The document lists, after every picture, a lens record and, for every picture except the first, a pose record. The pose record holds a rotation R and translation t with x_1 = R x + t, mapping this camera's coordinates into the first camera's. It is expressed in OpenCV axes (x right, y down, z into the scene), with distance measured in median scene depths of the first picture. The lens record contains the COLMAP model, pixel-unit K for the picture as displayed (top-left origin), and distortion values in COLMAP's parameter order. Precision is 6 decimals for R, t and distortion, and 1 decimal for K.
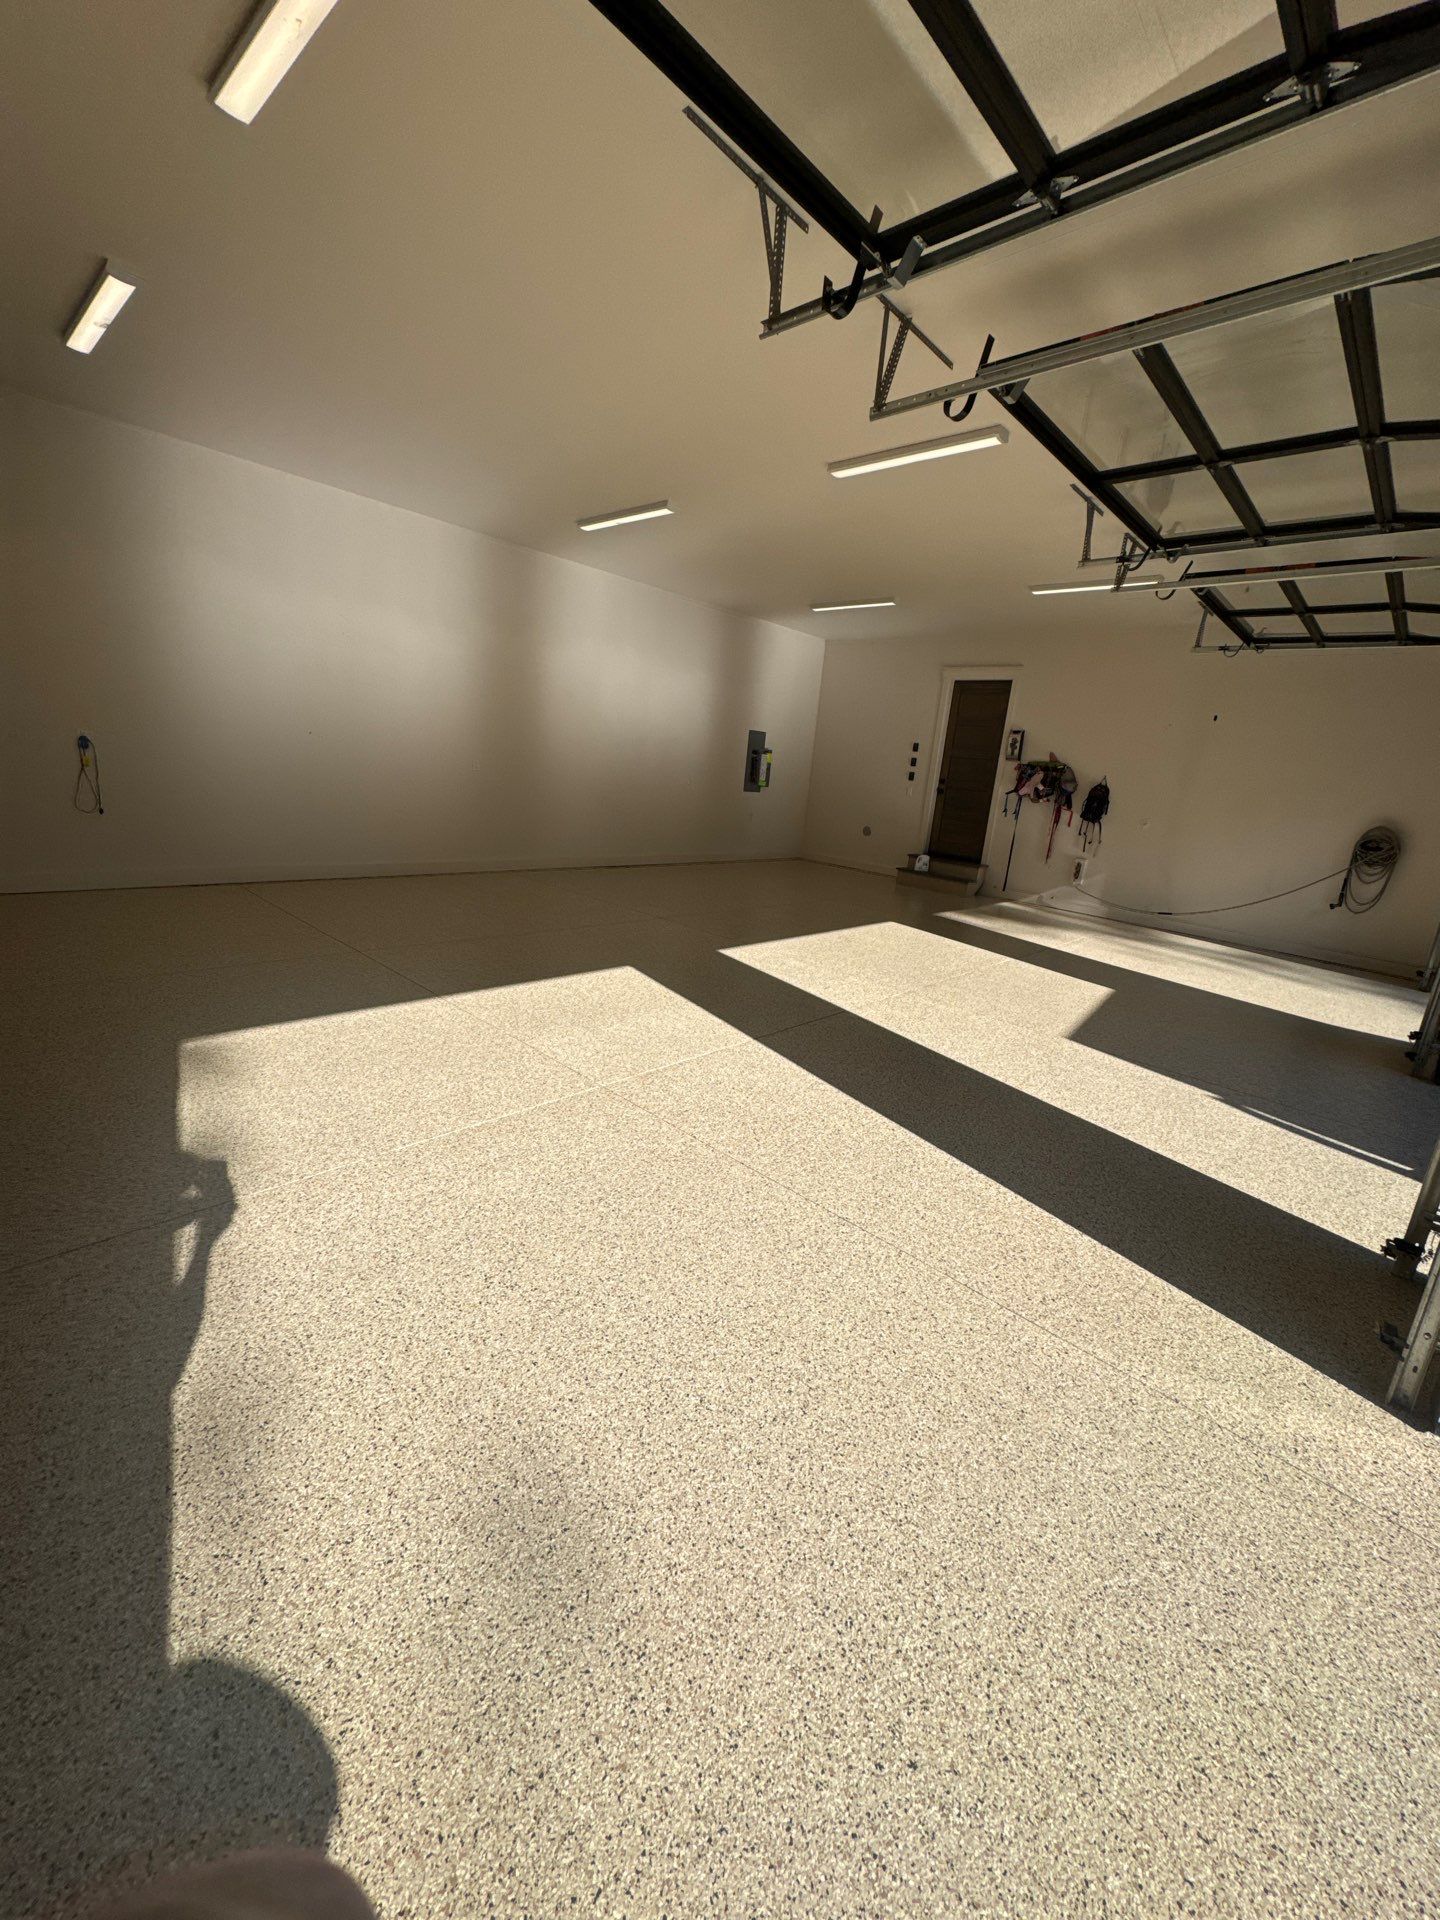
lens RADIAL K [[760.3, 0, 714.2], [0, 760.3, 958.0], [0, 0, 1]] dist [-0.003460, 0.000212]
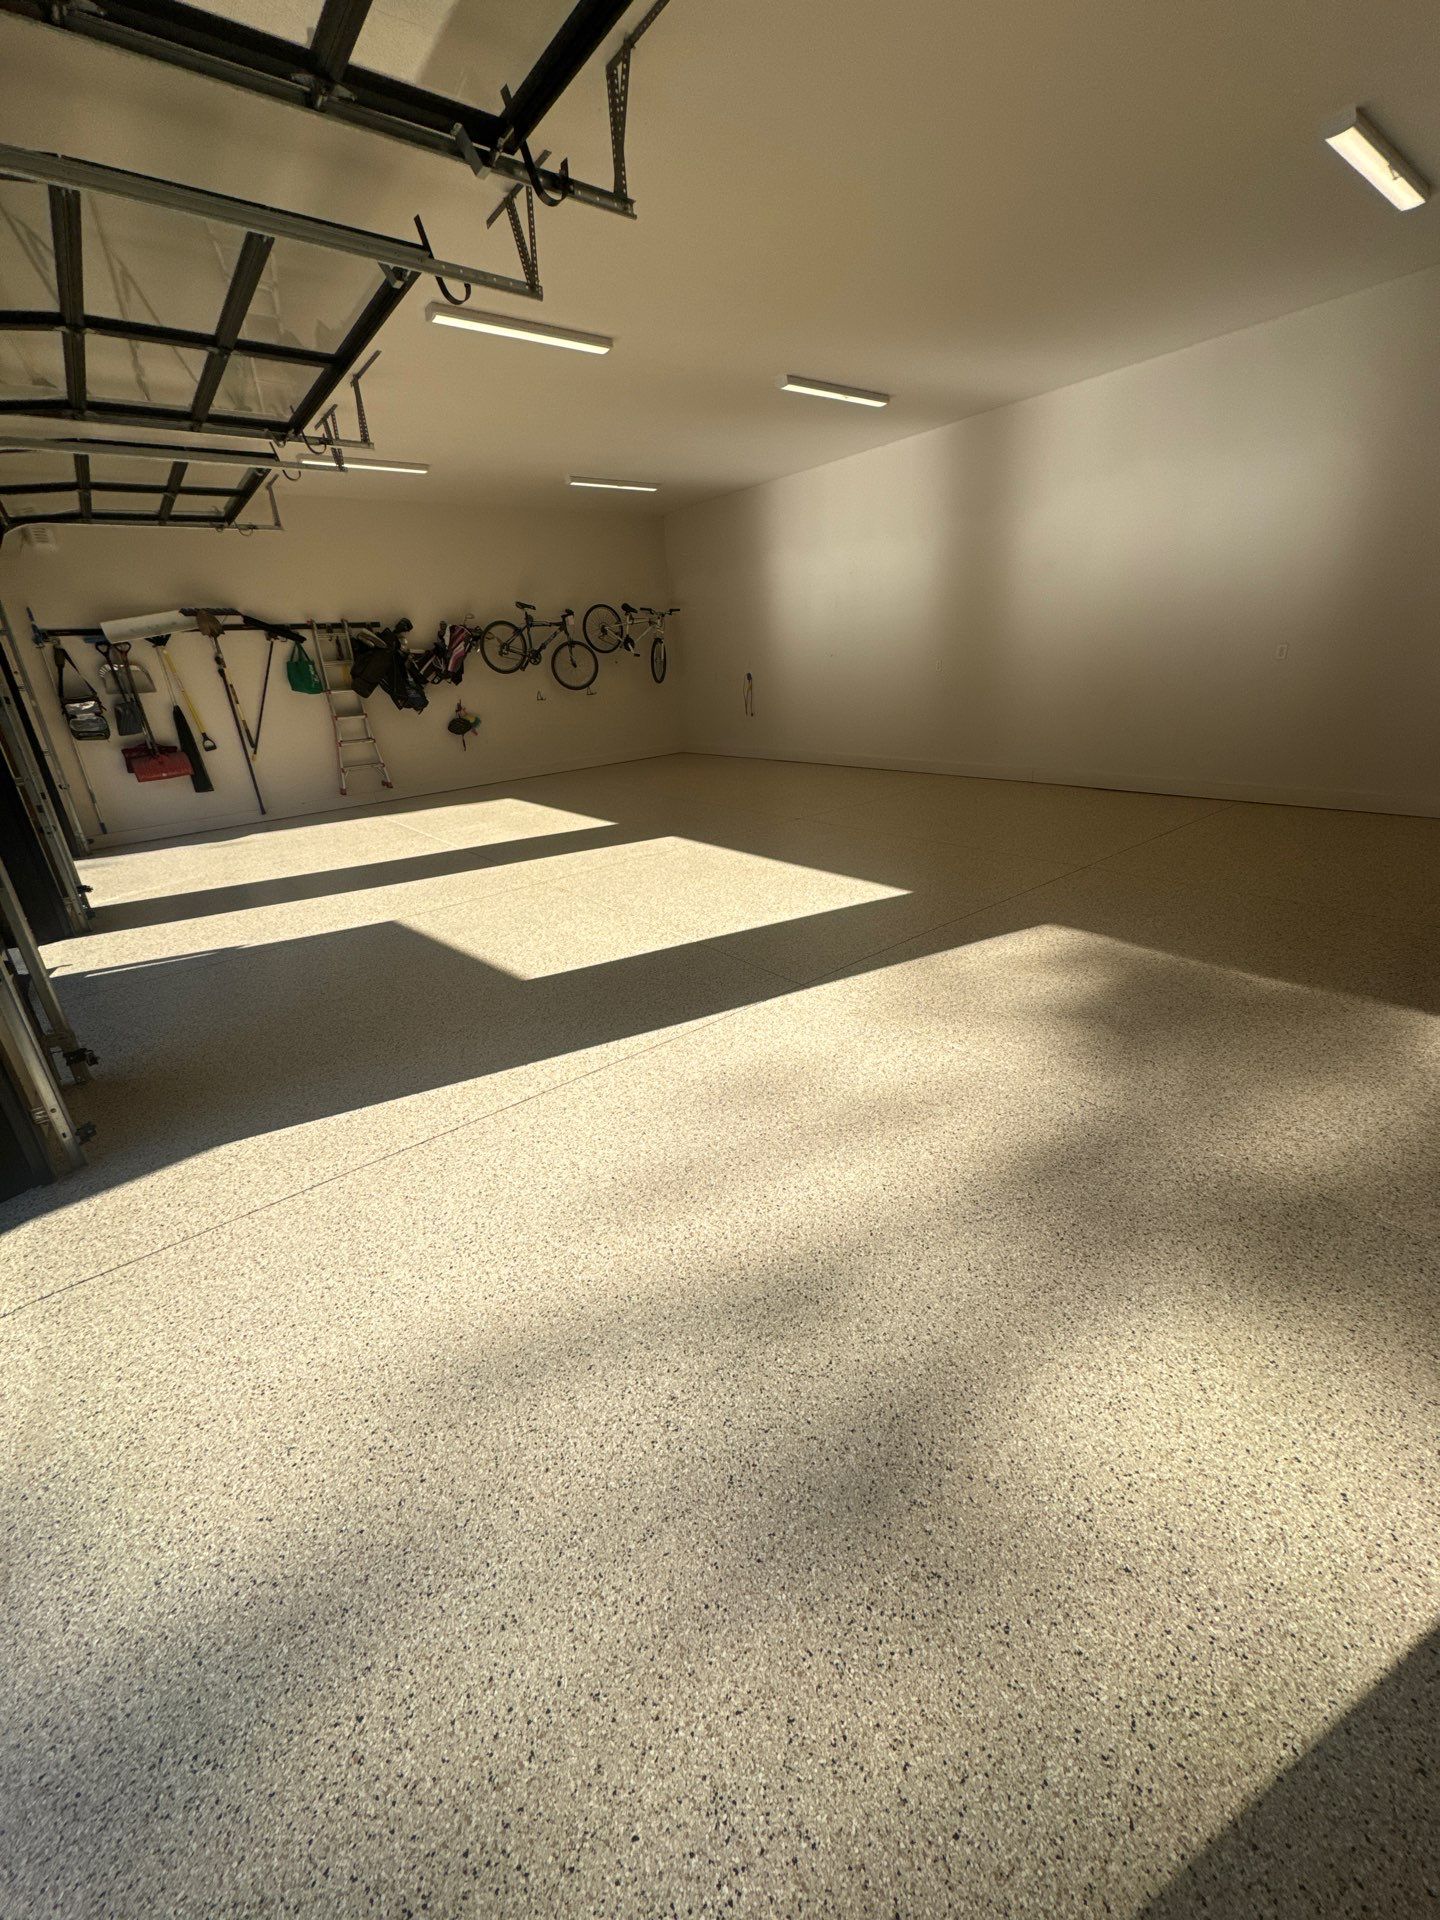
lens RADIAL K [[760.3, 0, 711.0], [0, 760.3, 965.2], [0, 0, 1]] dist [-0.003460, 0.000212]
pose [[-0.166867, 0.298261, -0.939785, 0.671567], [-0.191765, 0.925130, 0.327660, -0.130066], [0.967151, 0.234893, -0.097177, 0.738958]]
